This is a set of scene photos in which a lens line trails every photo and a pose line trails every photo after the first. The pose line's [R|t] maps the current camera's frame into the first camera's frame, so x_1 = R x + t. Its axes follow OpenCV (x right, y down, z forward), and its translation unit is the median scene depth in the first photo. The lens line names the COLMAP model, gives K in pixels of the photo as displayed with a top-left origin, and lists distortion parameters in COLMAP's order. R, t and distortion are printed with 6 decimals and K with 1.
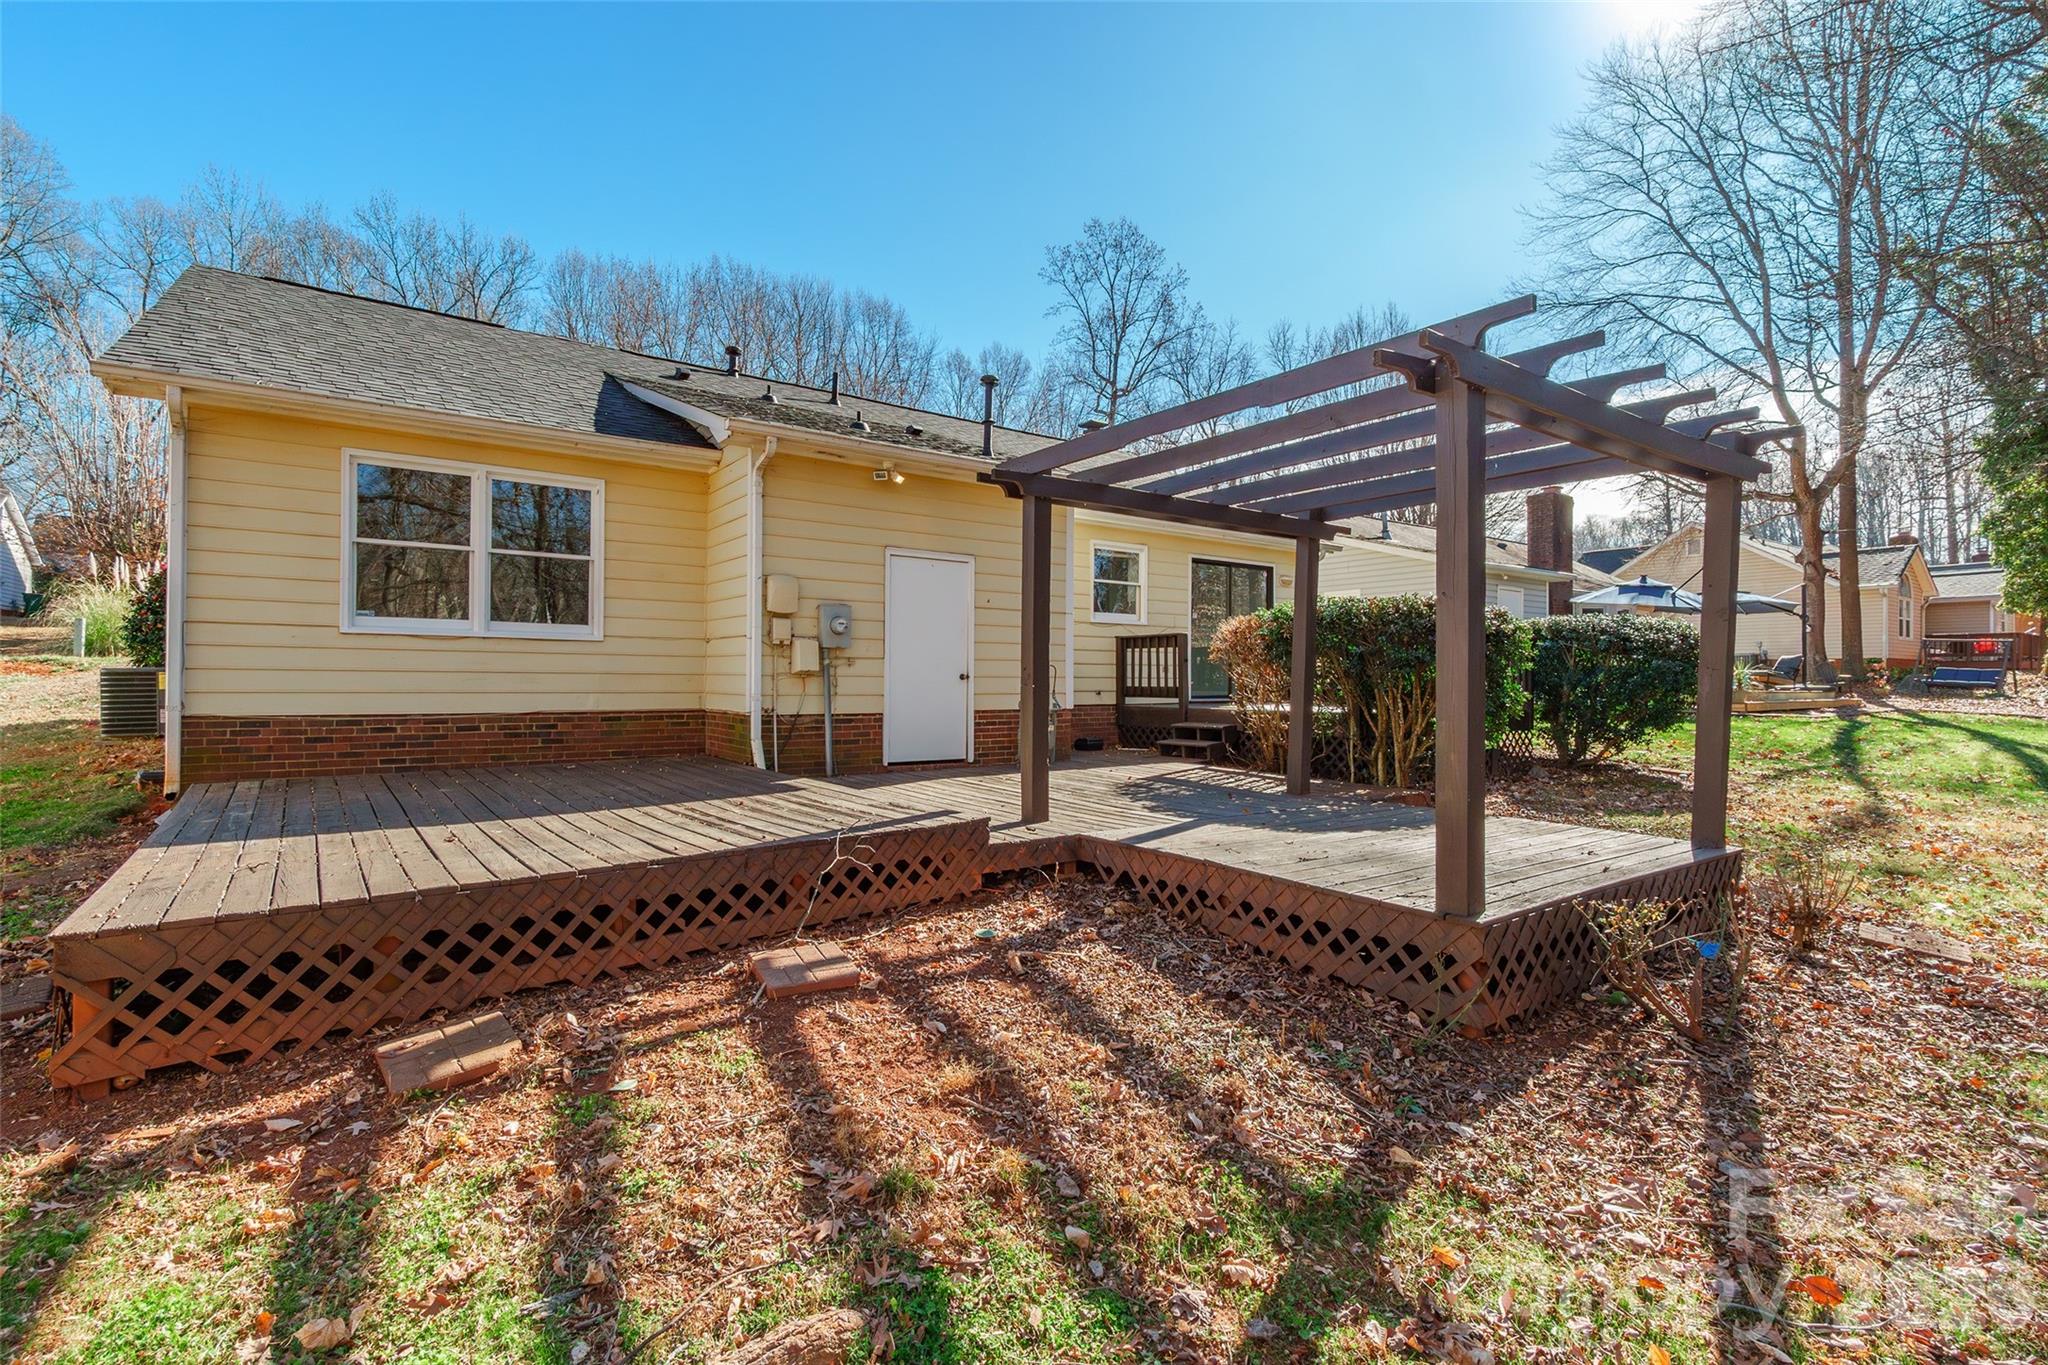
lens RADIAL K [[975.2, 0, 1030.4], [0, 975.2, 662.3], [0, 0, 1]] dist [0.000375, 0.000149]
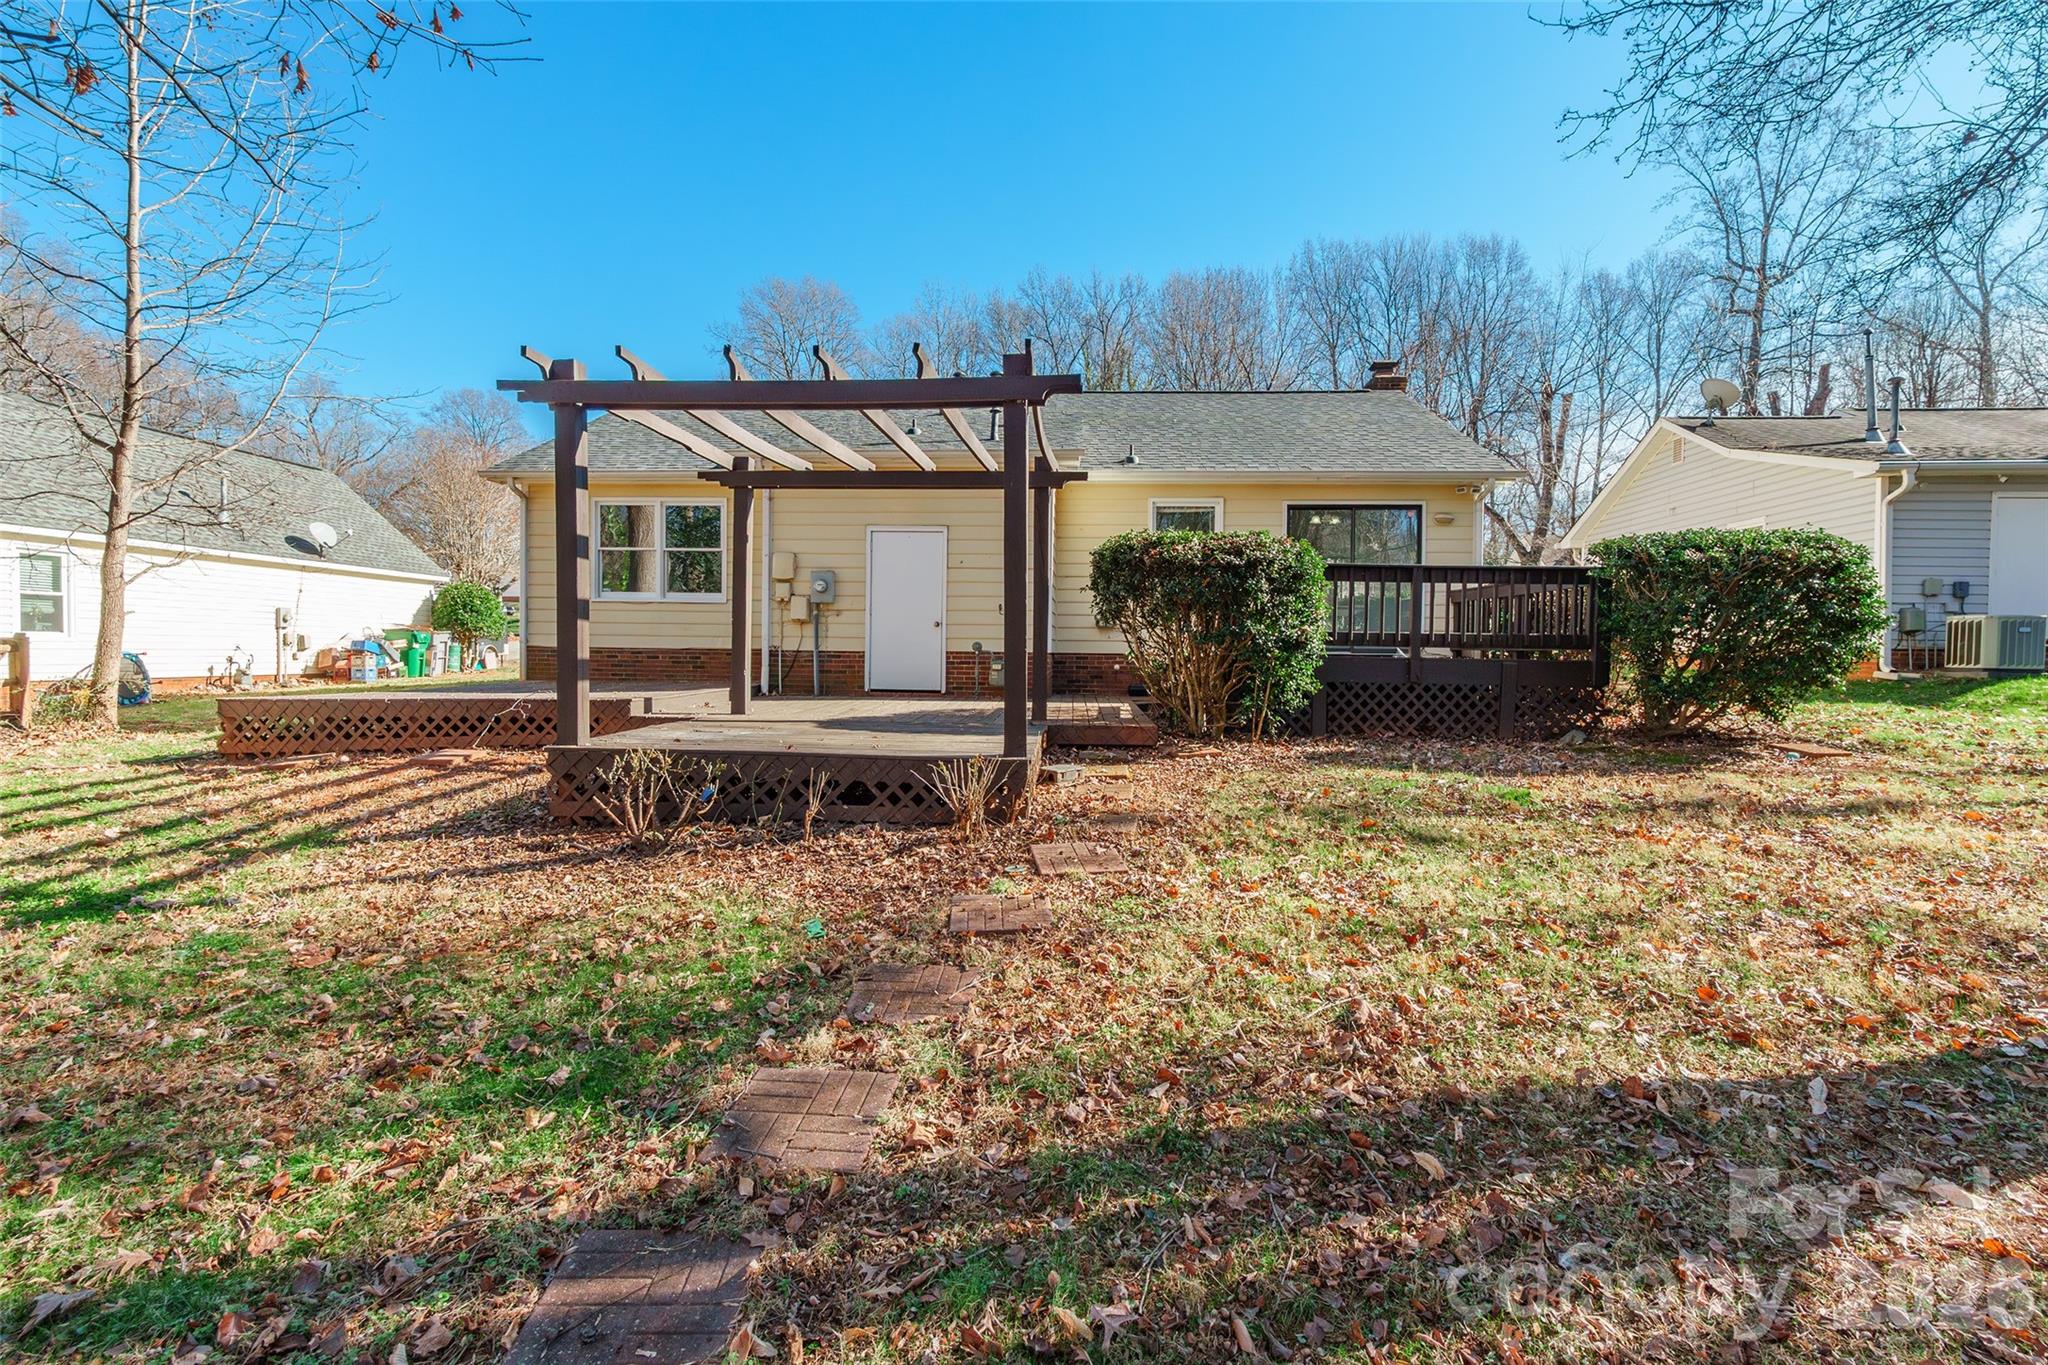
lens RADIAL K [[975.2, 0, 1030.4], [0, 975.2, 662.3], [0, 0, 1]] dist [0.000375, 0.000149]
pose [[0.753065, 0.009628, -0.657876, 0.895378], [0.005820, 0.999756, 0.021294, 0.040262], [0.657920, -0.019864, 0.752826, 0.143884]]
